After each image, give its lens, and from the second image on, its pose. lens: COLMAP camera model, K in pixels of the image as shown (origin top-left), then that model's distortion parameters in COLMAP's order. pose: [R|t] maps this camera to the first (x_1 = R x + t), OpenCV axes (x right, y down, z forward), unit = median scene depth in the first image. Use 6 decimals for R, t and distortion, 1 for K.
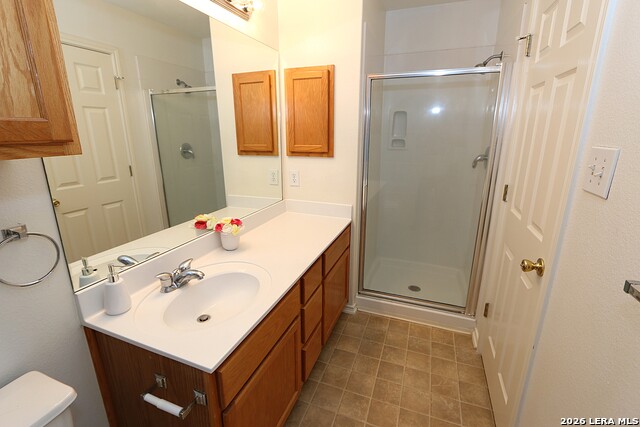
lens RADIAL K [[296.0, 0, 320.0], [0, 296.0, 213.5], [0, 0, 1]] dist [-0.026370, -0.000053]
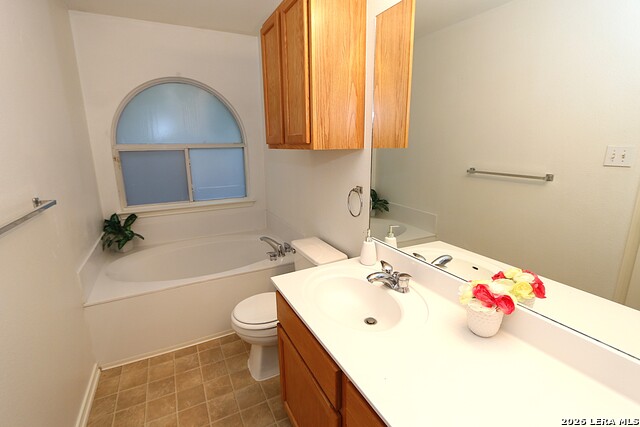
lens RADIAL K [[296.0, 0, 320.0], [0, 296.0, 213.5], [0, 0, 1]] dist [-0.026370, -0.000053]
pose [[-0.677984, 0.172728, -0.714494, 0.537502], [-0.190878, 0.897289, 0.398043, -0.506839], [0.709861, 0.406248, -0.575378, 1.616375]]
